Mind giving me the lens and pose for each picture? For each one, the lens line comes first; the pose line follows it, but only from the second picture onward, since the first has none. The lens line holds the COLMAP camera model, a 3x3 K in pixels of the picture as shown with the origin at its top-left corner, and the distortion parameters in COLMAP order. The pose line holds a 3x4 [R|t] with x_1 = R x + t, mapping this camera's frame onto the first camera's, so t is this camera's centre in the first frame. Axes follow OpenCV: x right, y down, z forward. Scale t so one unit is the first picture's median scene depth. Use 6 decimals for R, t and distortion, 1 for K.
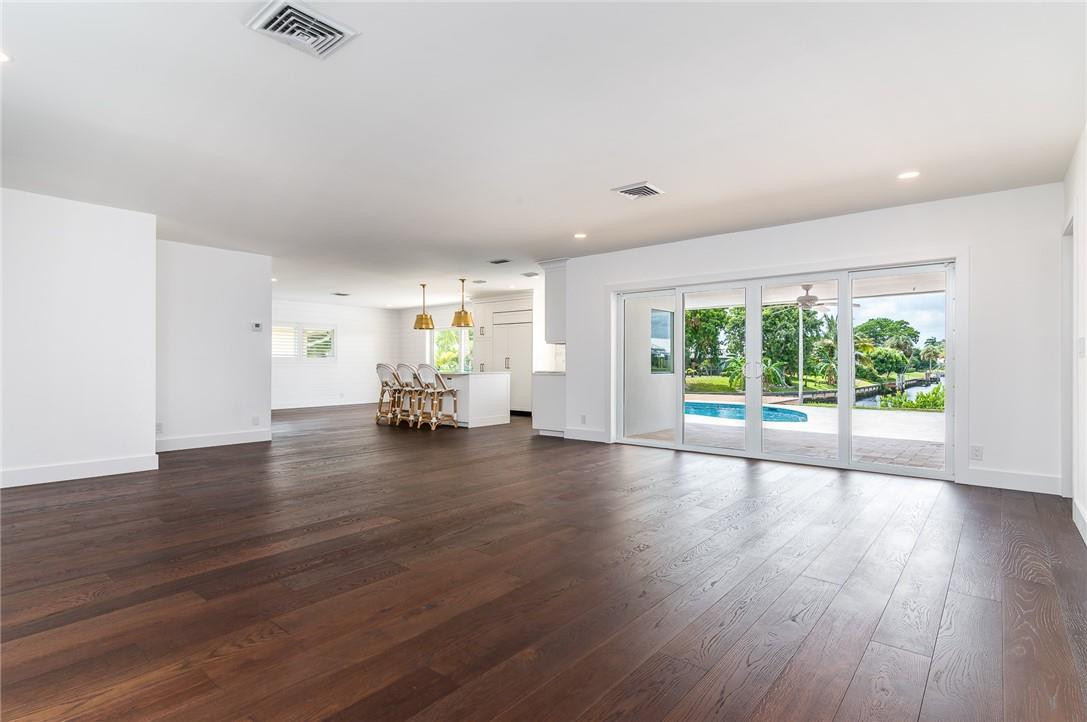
lens RADIAL K [[539.5, 0, 543.8], [0, 539.5, 367.4], [0, 0, 1]] dist [0.014418, -0.000646]
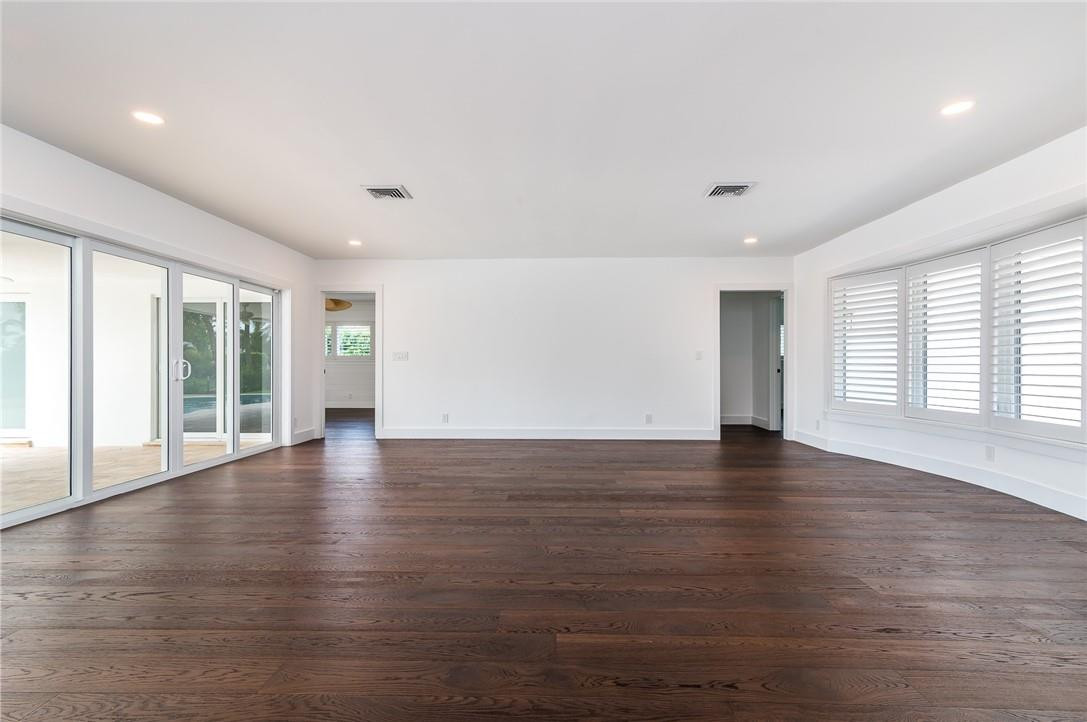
lens RADIAL K [[513.1, 0, 543.8], [0, 513.1, 363.1], [0, 0, 1]] dist [0.008802, 0.000764]
pose [[-0.617086, 0.004079, 0.786885, -0.985778], [0.003240, 0.999991, -0.002643, -0.004887], [-0.786889, 0.000919, -0.617094, 1.764565]]
